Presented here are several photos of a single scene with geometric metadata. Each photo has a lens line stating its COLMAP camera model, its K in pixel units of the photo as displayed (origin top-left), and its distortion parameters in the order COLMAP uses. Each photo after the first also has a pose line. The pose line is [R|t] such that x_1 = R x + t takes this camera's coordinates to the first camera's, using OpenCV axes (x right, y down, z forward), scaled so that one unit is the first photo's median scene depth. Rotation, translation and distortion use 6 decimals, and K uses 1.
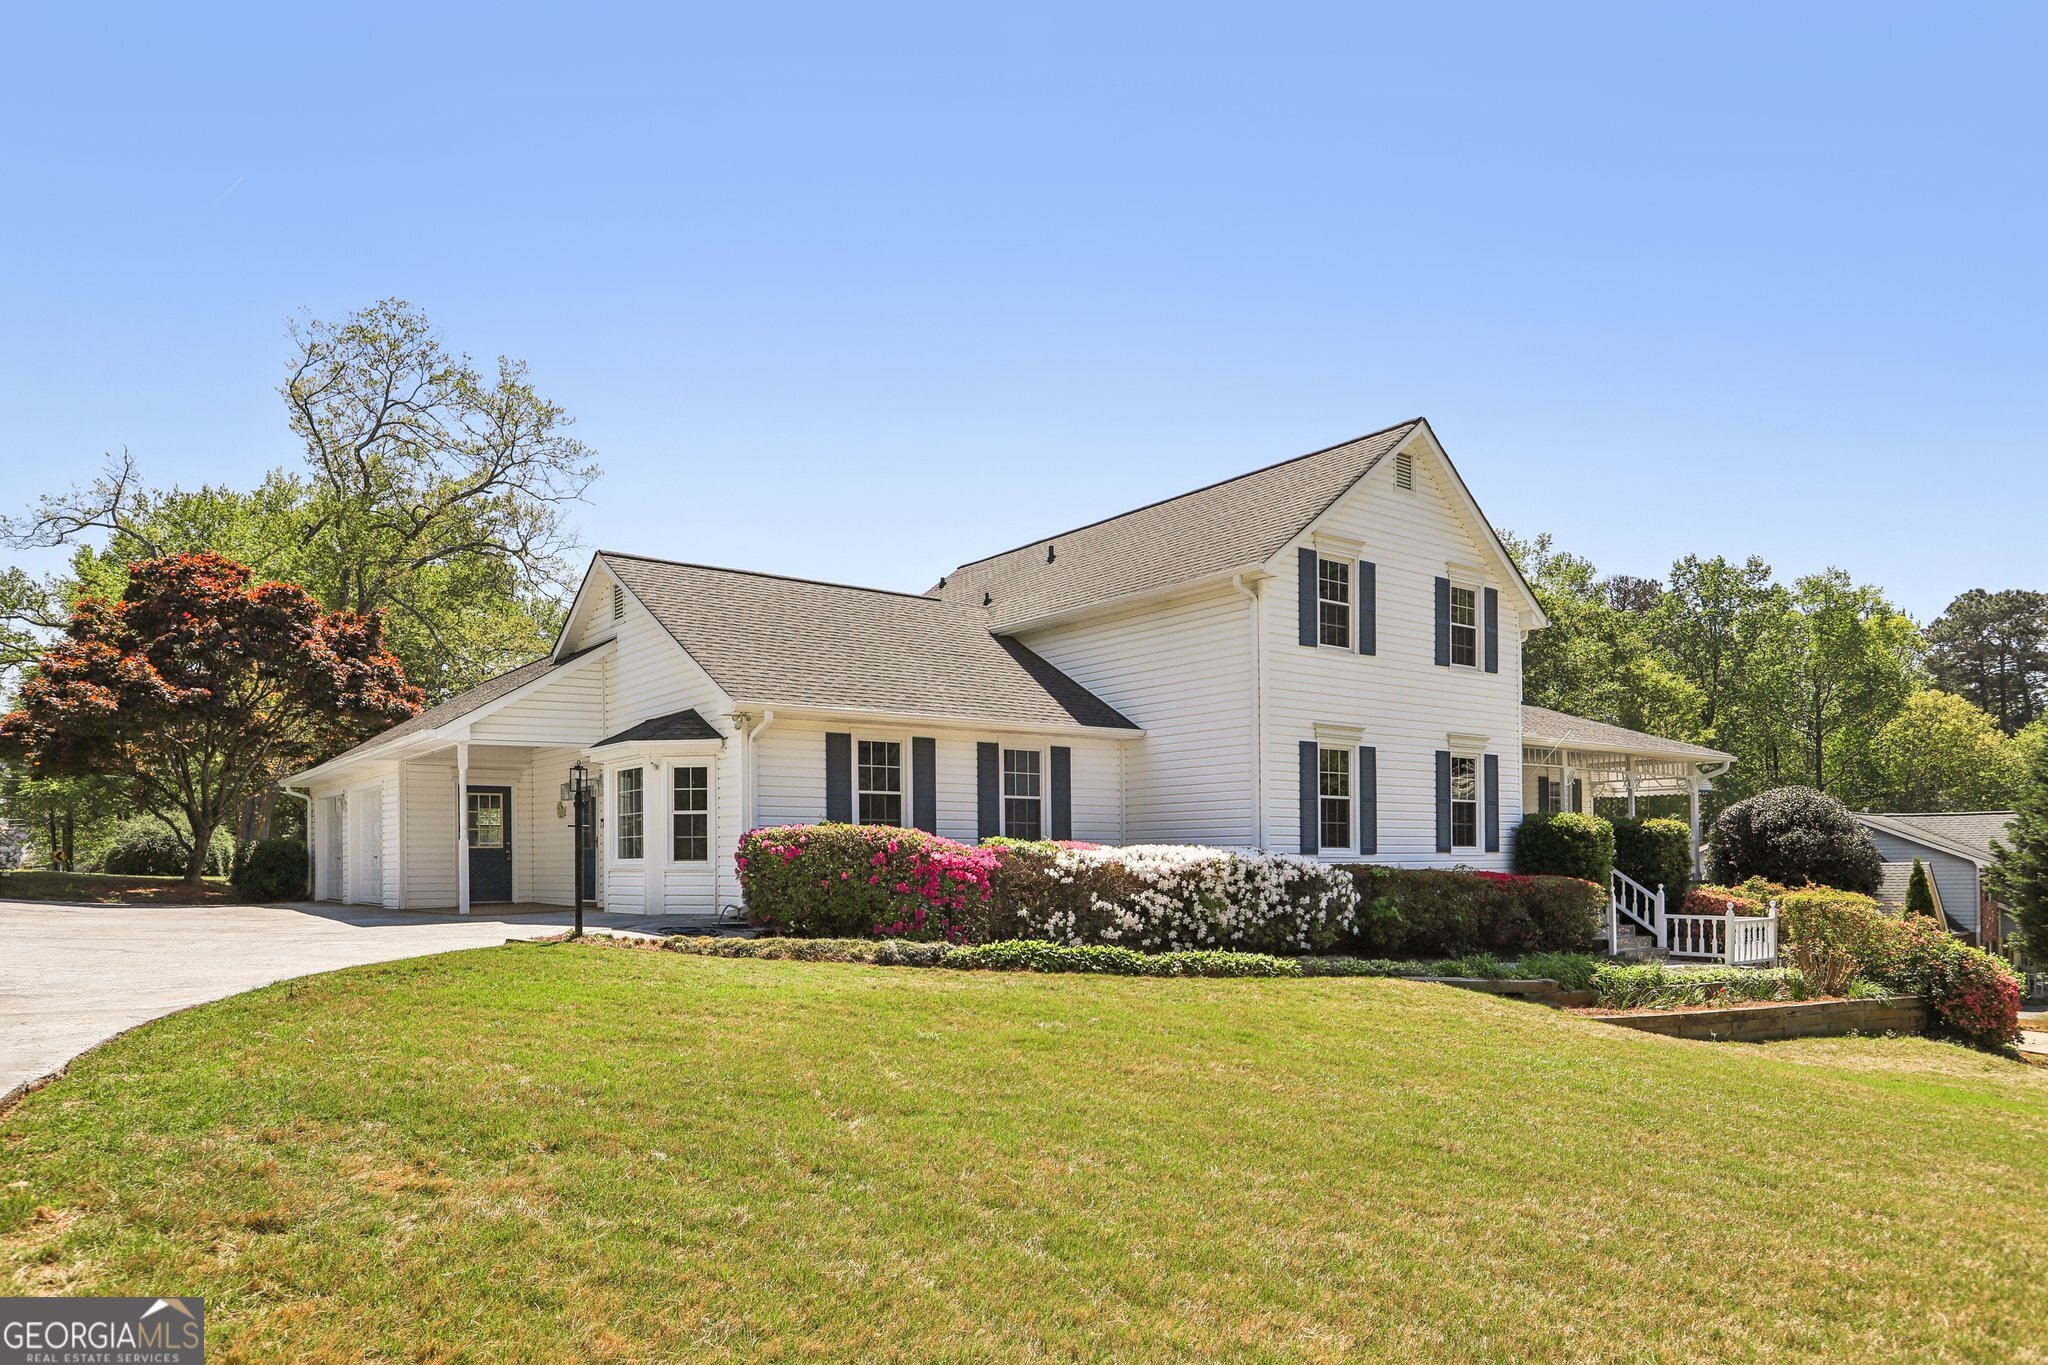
lens RADIAL K [[1289.4, 0, 1033.8], [0, 1289.4, 595.6], [0, 0, 1]] dist [-0.005118, -0.000875]
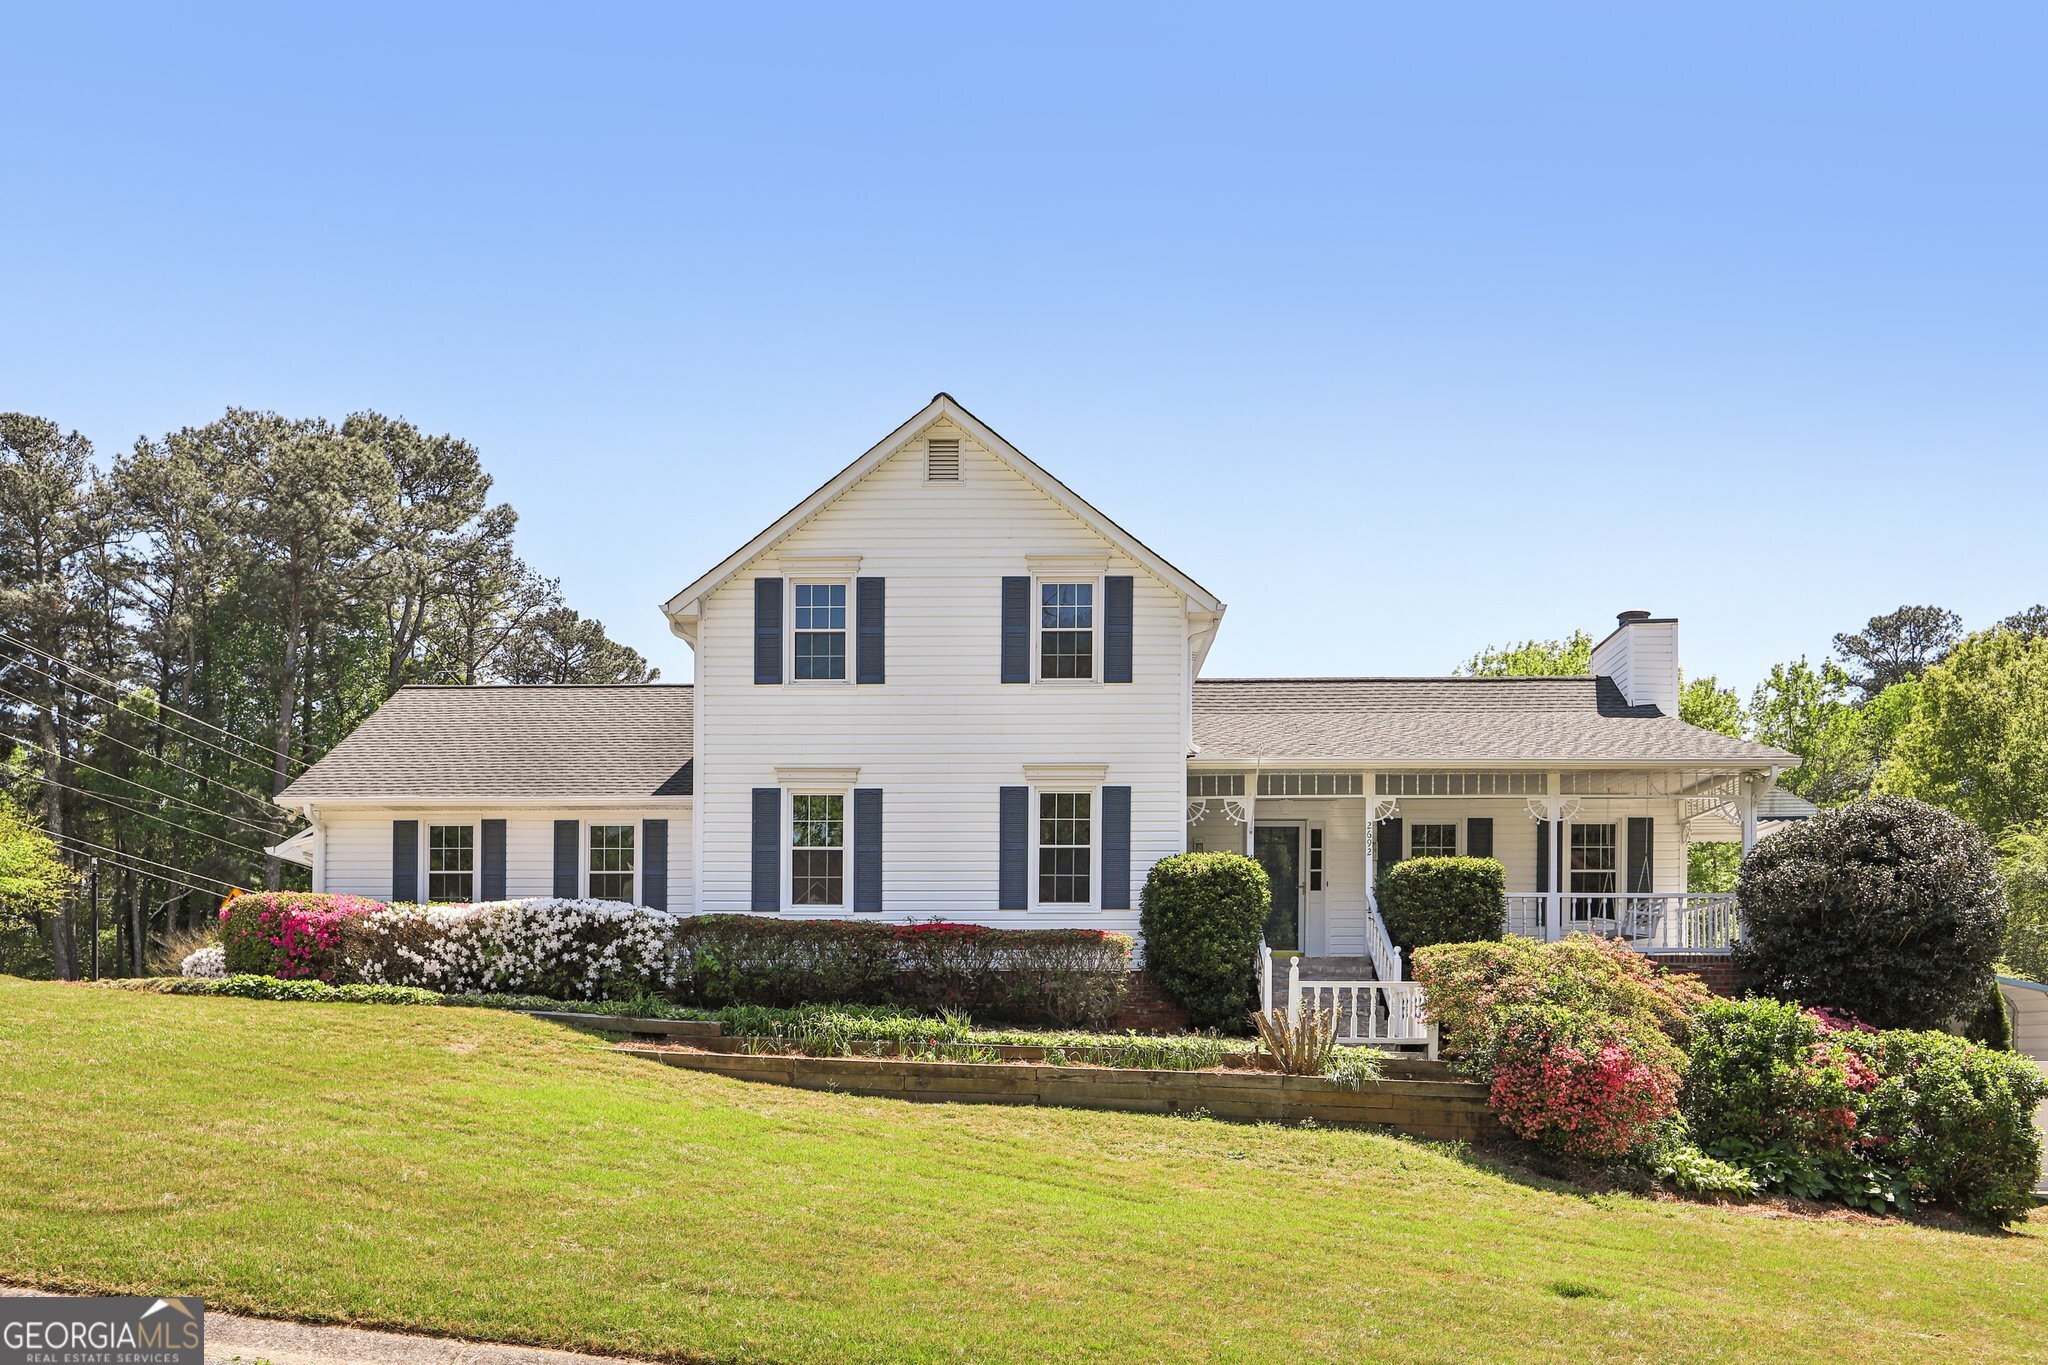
lens RADIAL K [[1629.9, 0, 989.8], [0, 1629.9, 729.4], [0, 0, 1]] dist [-0.011895, 0.009862]
pose [[0.772168, -0.119991, -0.623986, 1.076747], [0.122433, 0.991703, -0.039194, 0.138776], [0.623511, -0.046132, 0.780452, 0.207558]]
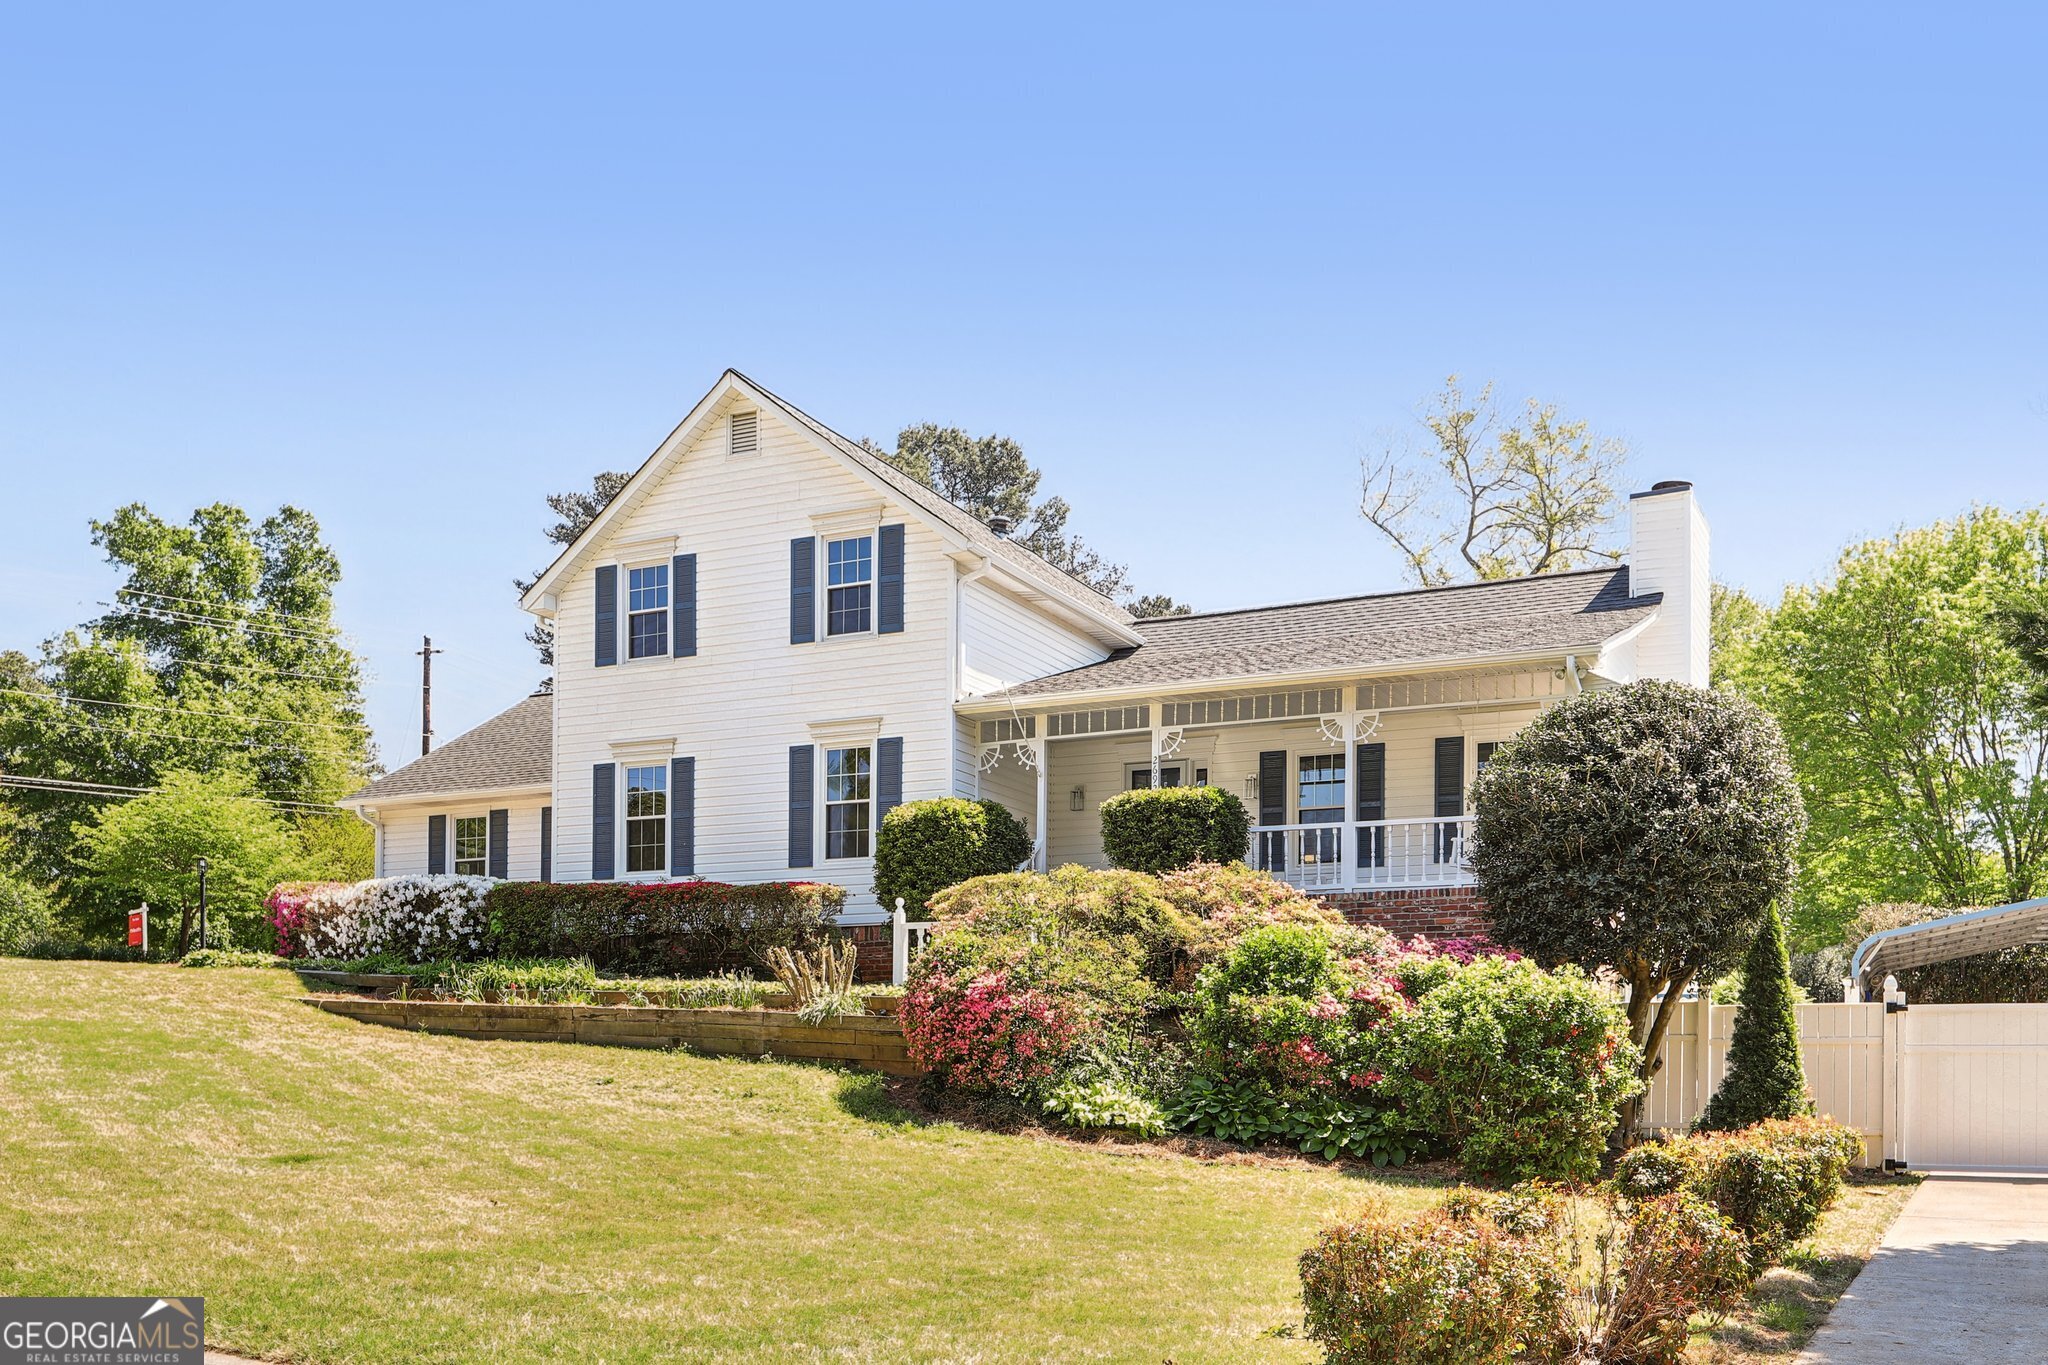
lens RADIAL K [[1800.4, 0, 1026.2], [0, 1800.4, 686.4], [0, 0, 1]] dist [0.002434, 0.001524]
pose [[0.443995, -0.183867, -0.876961, 1.577513], [0.173324, 0.977858, -0.117270, 0.274592], [0.879106, -0.099931, 0.466033, 0.667589]]
